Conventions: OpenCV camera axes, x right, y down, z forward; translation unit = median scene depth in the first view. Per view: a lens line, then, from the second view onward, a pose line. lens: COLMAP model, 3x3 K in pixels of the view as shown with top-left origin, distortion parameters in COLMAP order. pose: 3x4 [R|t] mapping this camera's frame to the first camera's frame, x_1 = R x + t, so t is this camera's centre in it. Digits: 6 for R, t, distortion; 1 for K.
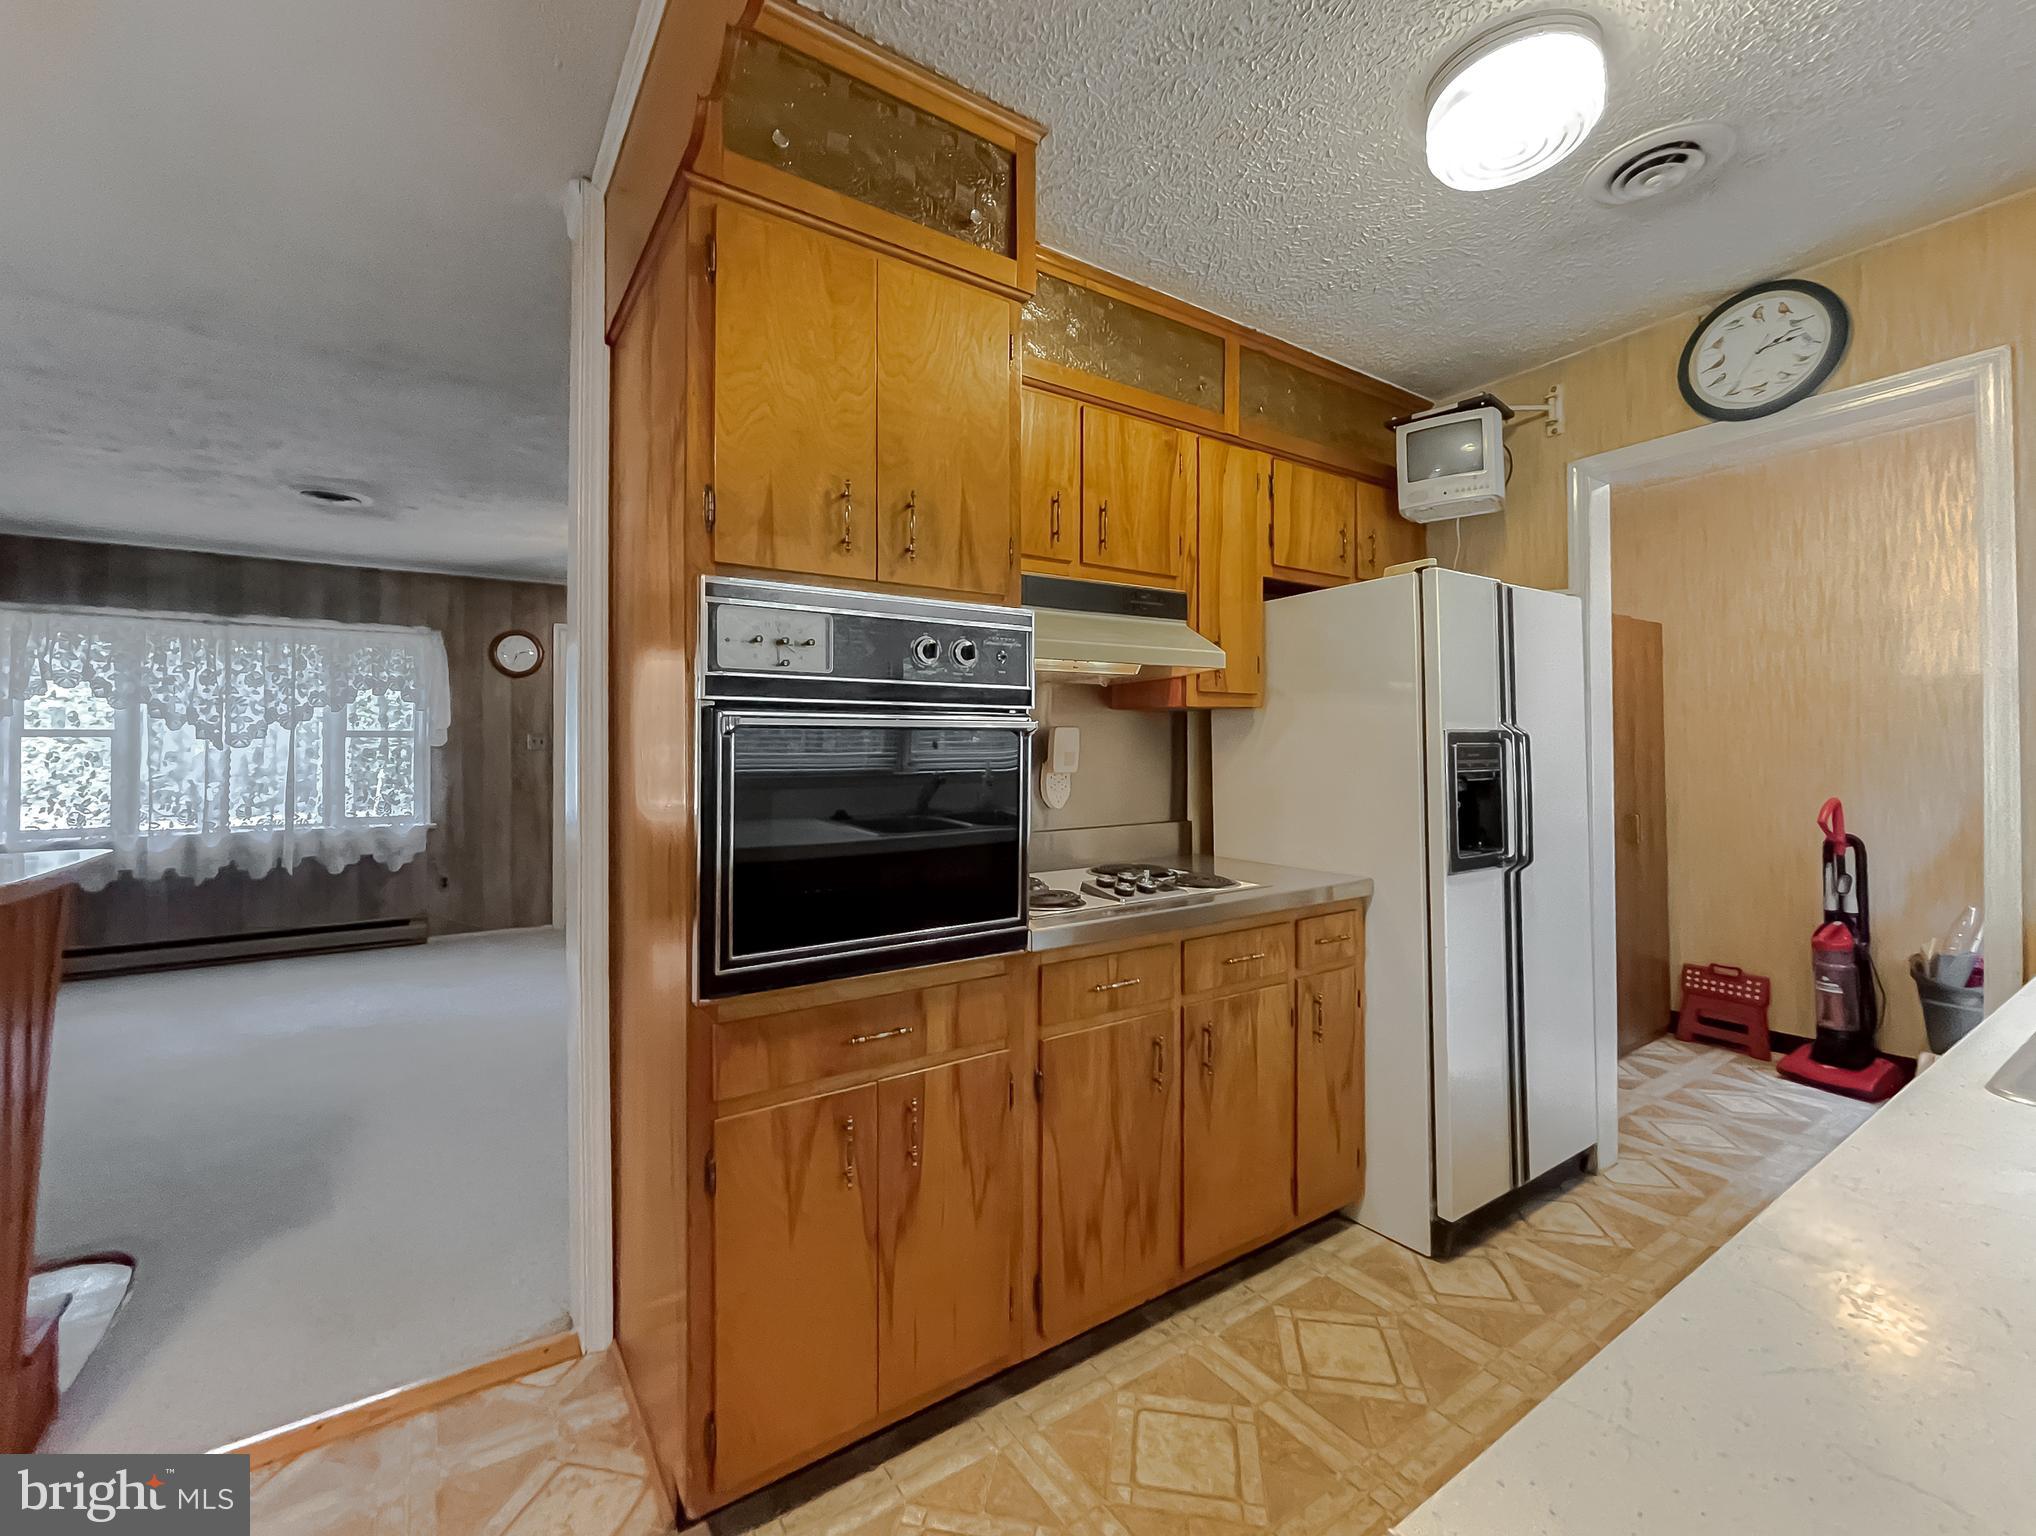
lens RADIAL K [[868.3, 0, 1010.8], [0, 868.3, 749.9], [0, 0, 1]] dist [0.008907, 0.000248]
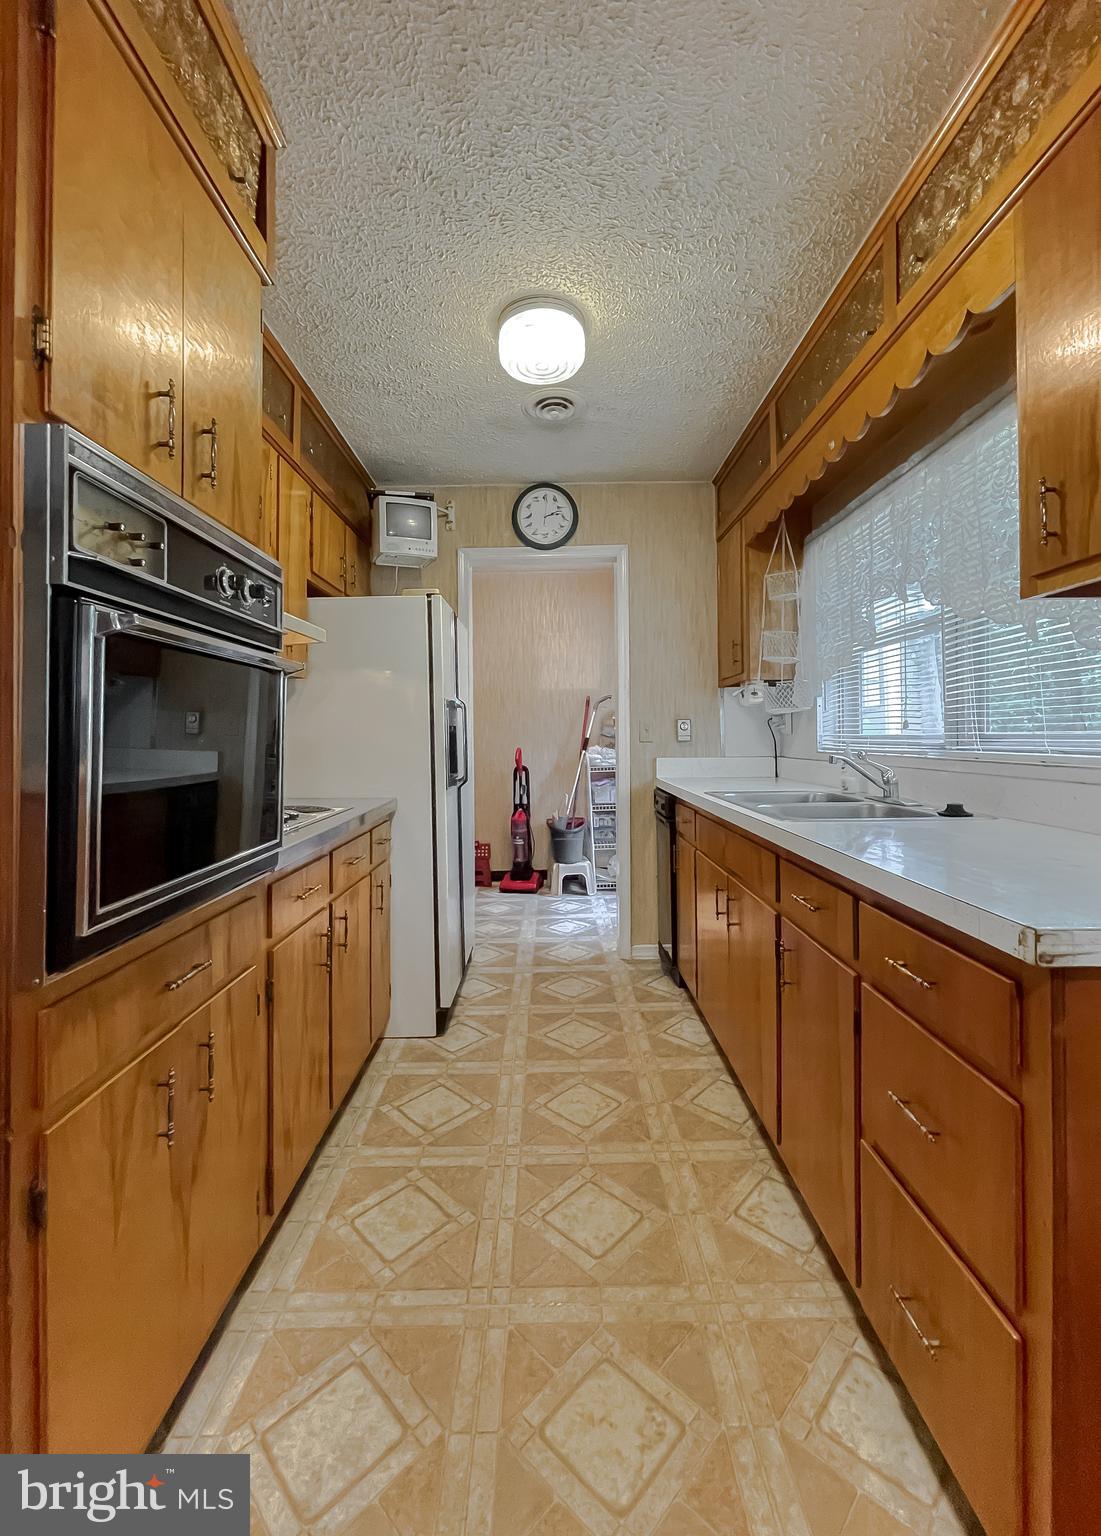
lens RADIAL K [[634.4, 0, 551.8], [0, 634.4, 736.9], [0, 0, 1]] dist [-0.002442, 0.004193]
pose [[0.557095, -0.003805, 0.830440, -0.371246], [0.007285, 0.999973, -0.000306, 0.051590], [-0.830416, 0.006220, 0.557108, 0.206515]]
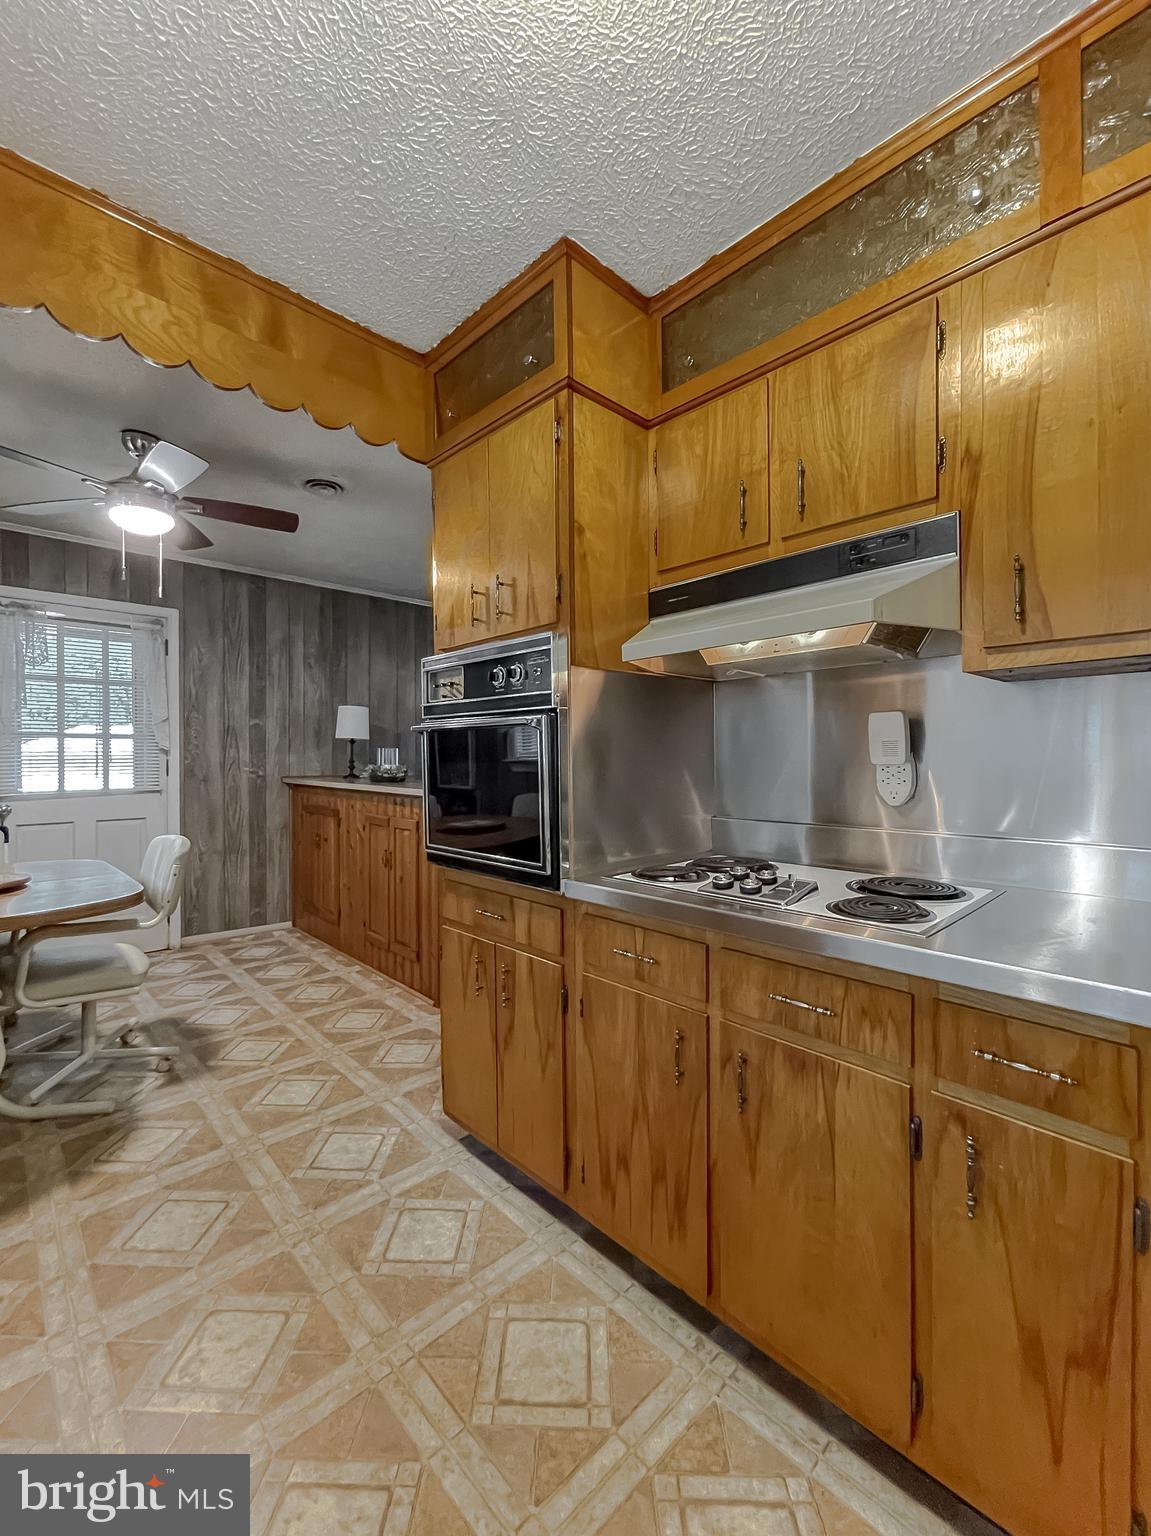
lens RADIAL K [[655.1, 0, 575.5], [0, 655.1, 768.0], [0, 0, 1]] dist [0.008907, 0.000248]
pose [[0.153981, 0.019742, -0.987877, 0.805571], [0.002737, 0.999788, 0.020406, 0.019258], [0.988070, -0.005846, 0.153894, 0.713600]]
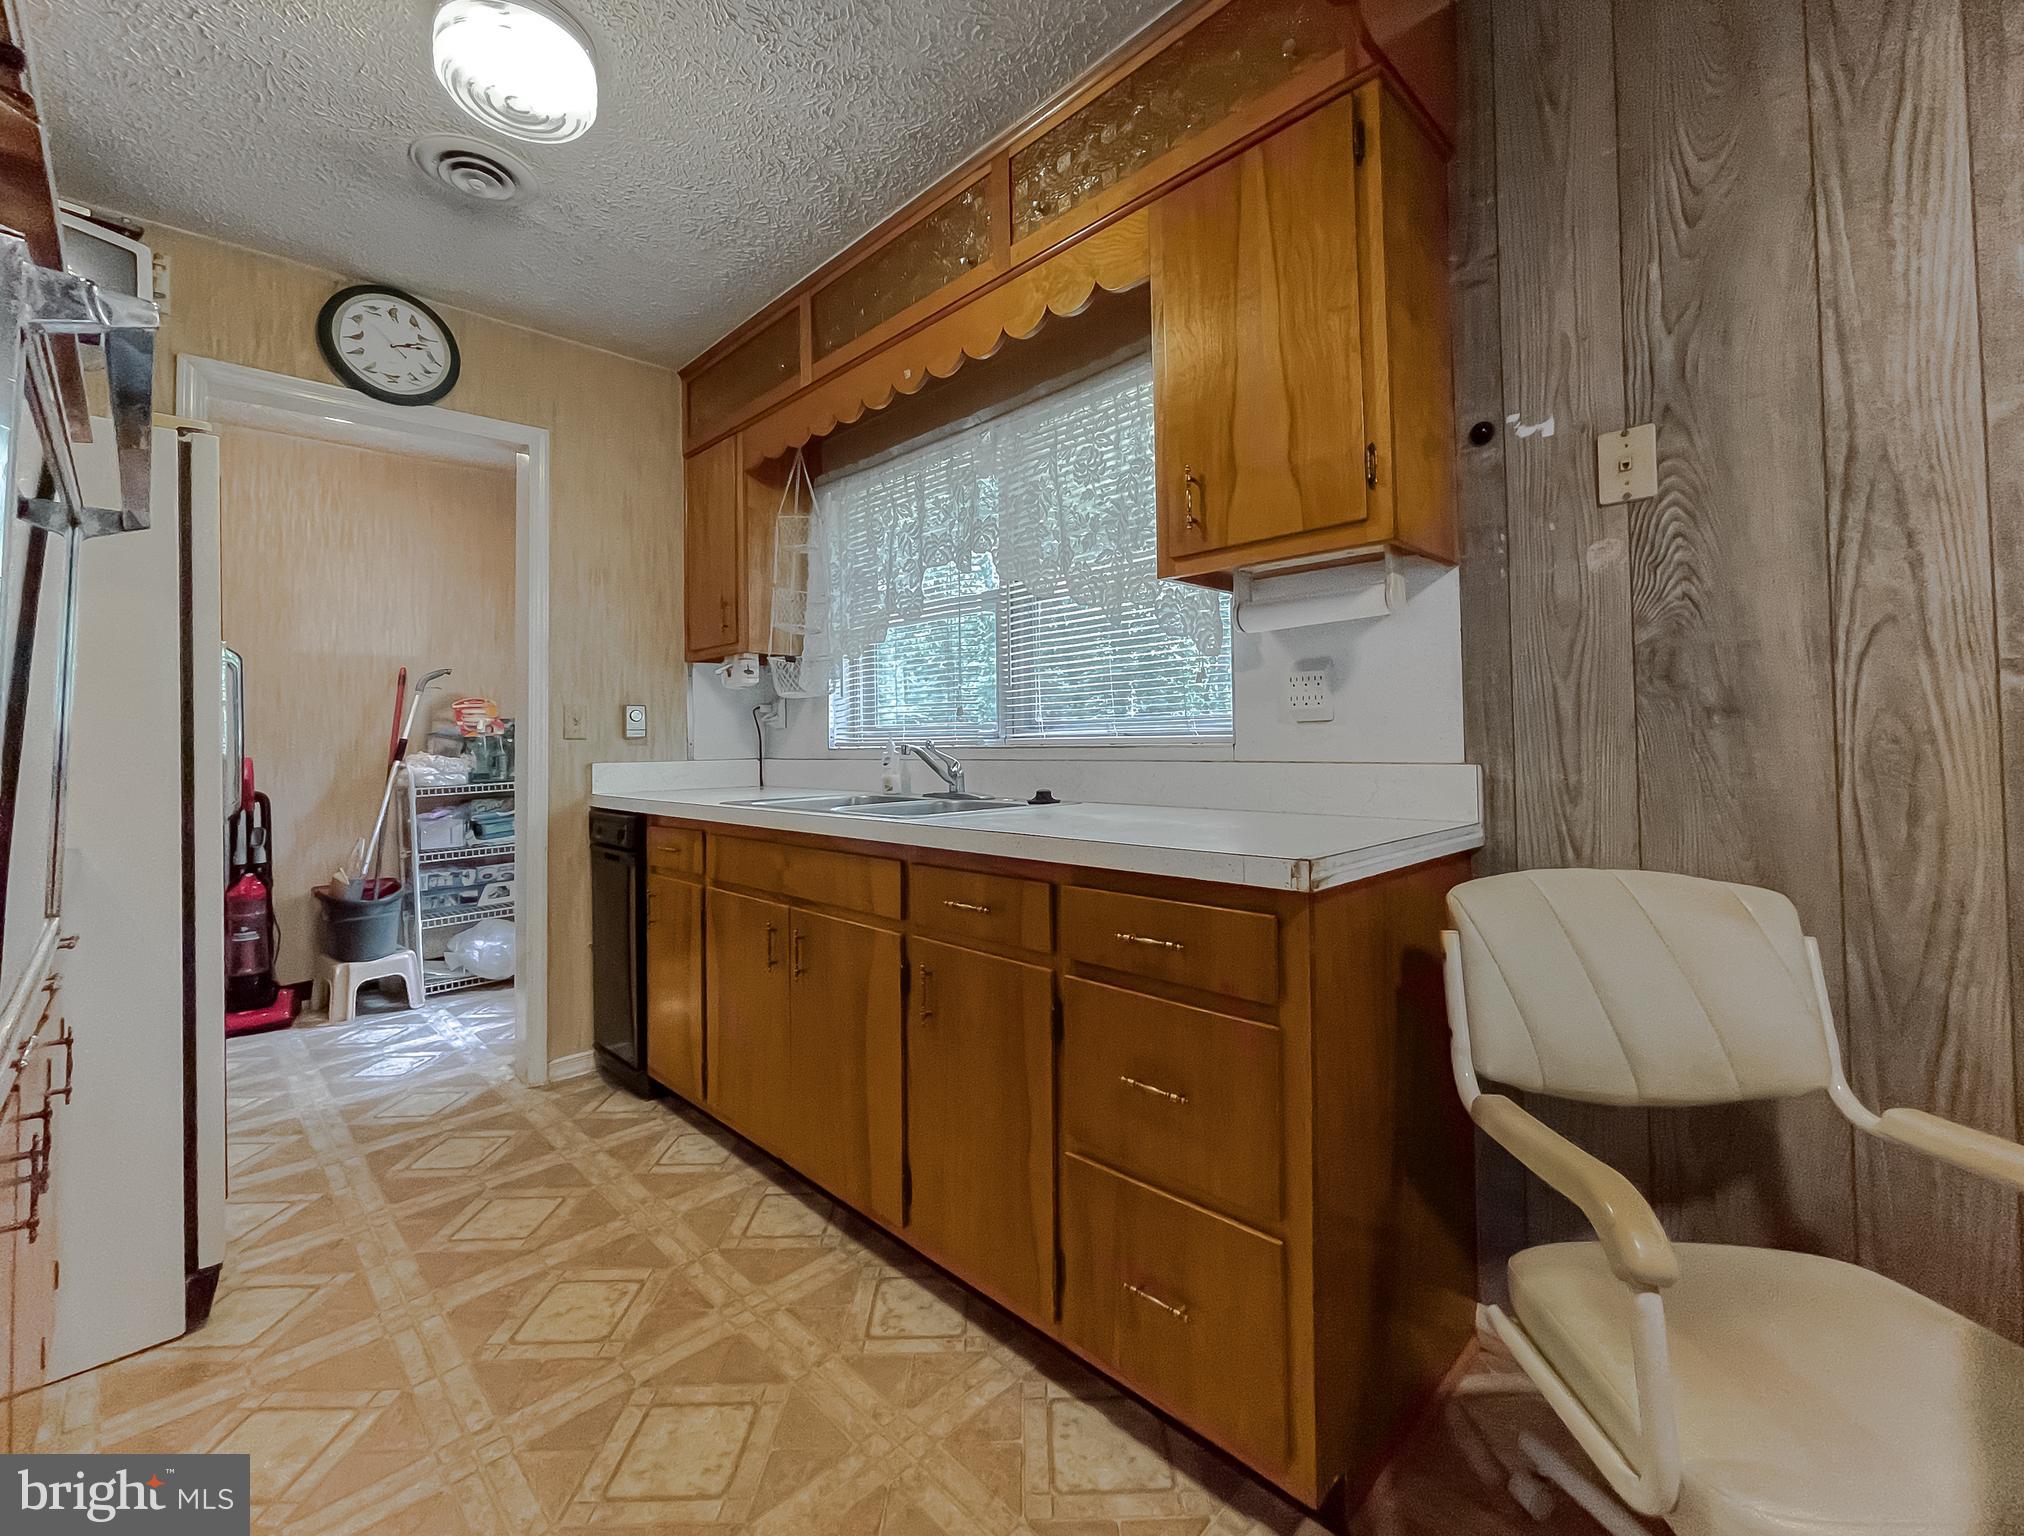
lens RADIAL K [[870.7, 0, 1001.6], [0, 870.7, 726.6], [0, 0, 1]] dist [0.002493, 0.000871]
pose [[-0.174633, 0.022619, 0.984374, -0.436896], [0.013508, 0.999697, -0.020575, 0.084762], [-0.984541, 0.009704, -0.174885, 0.463324]]
